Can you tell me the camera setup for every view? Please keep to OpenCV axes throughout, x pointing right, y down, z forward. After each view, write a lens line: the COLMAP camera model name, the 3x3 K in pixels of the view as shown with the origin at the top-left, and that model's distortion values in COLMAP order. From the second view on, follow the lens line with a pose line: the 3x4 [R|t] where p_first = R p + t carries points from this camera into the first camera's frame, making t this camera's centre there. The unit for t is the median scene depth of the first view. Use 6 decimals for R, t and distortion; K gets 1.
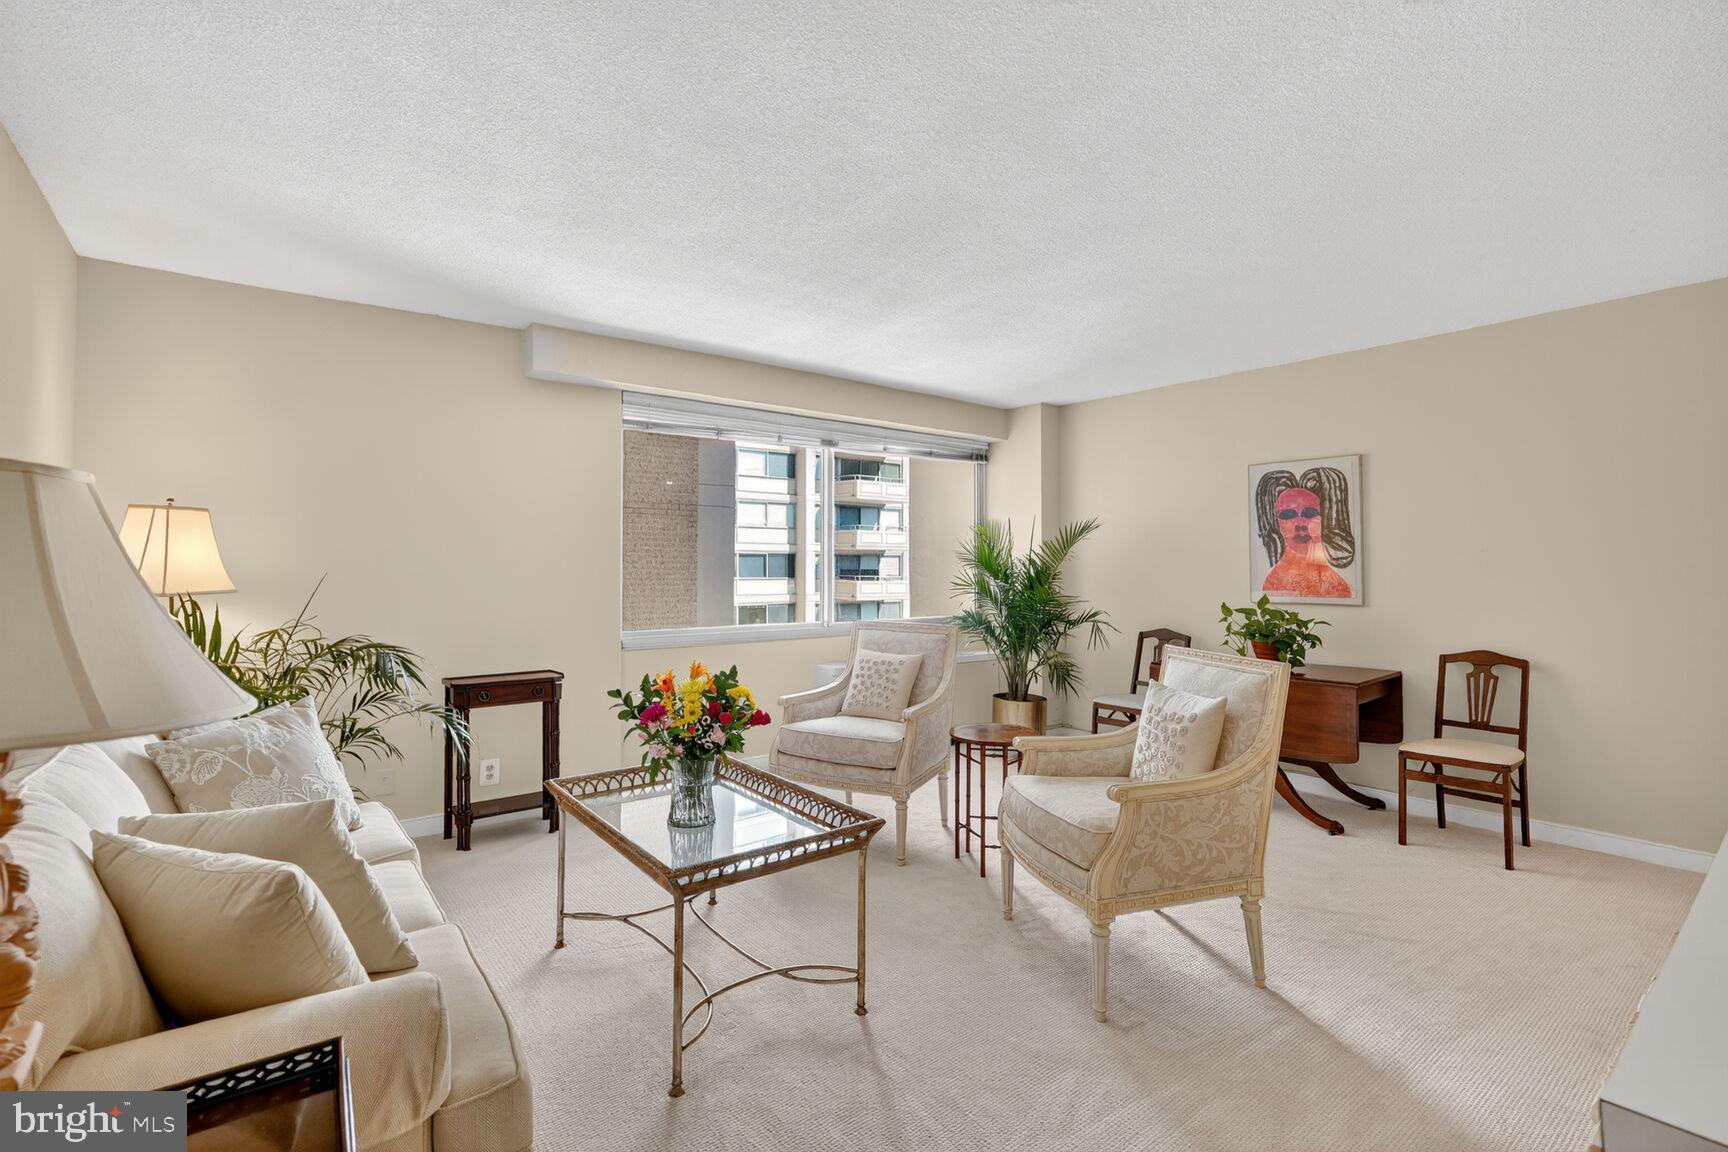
lens RADIAL K [[769.7, 0, 865.1], [0, 769.7, 570.5], [0, 0, 1]] dist [-0.017769, 0.001688]
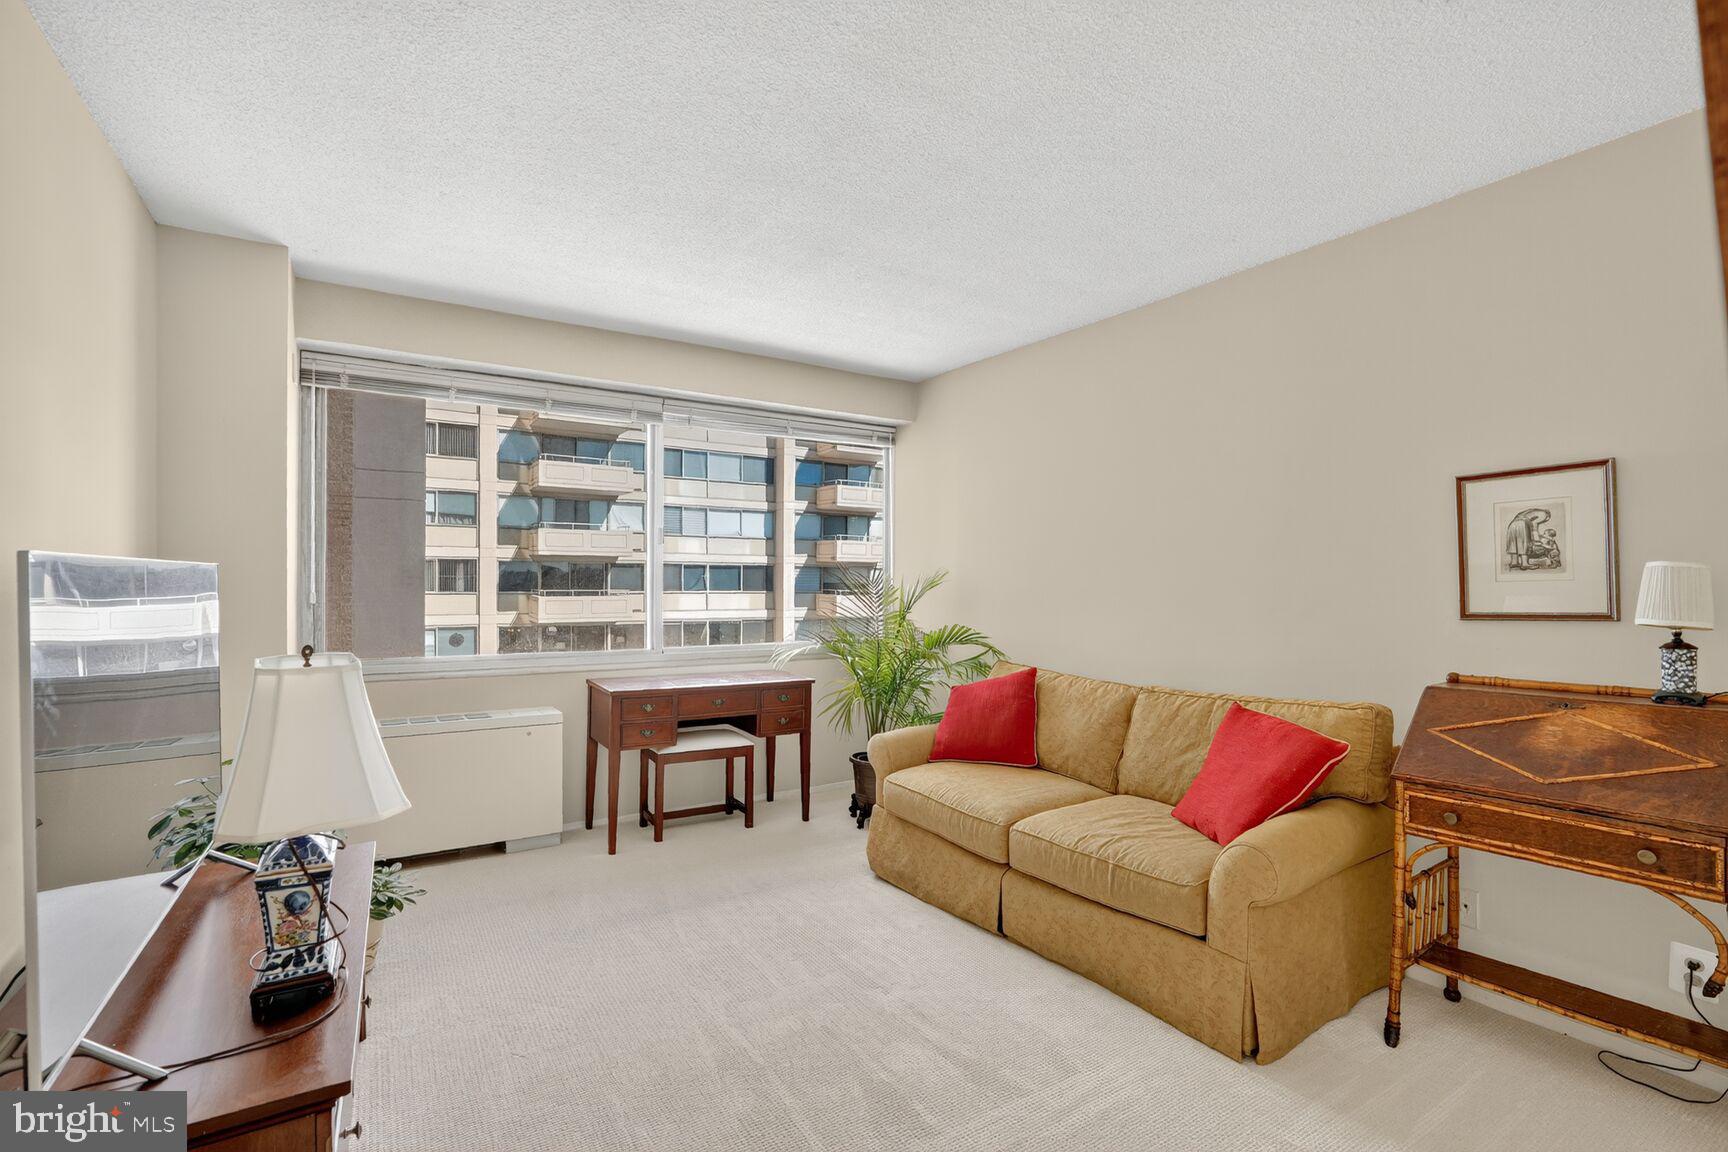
lens RADIAL K [[769.7, 0, 862.0], [0, 769.7, 582.1], [0, 0, 1]] dist [-0.017769, 0.001688]
pose [[0.994959, 0.006021, -0.100105, 0.108034], [-0.006329, 0.999976, -0.002756, -0.000475], [0.100086, 0.003376, 0.994973, 0.092894]]
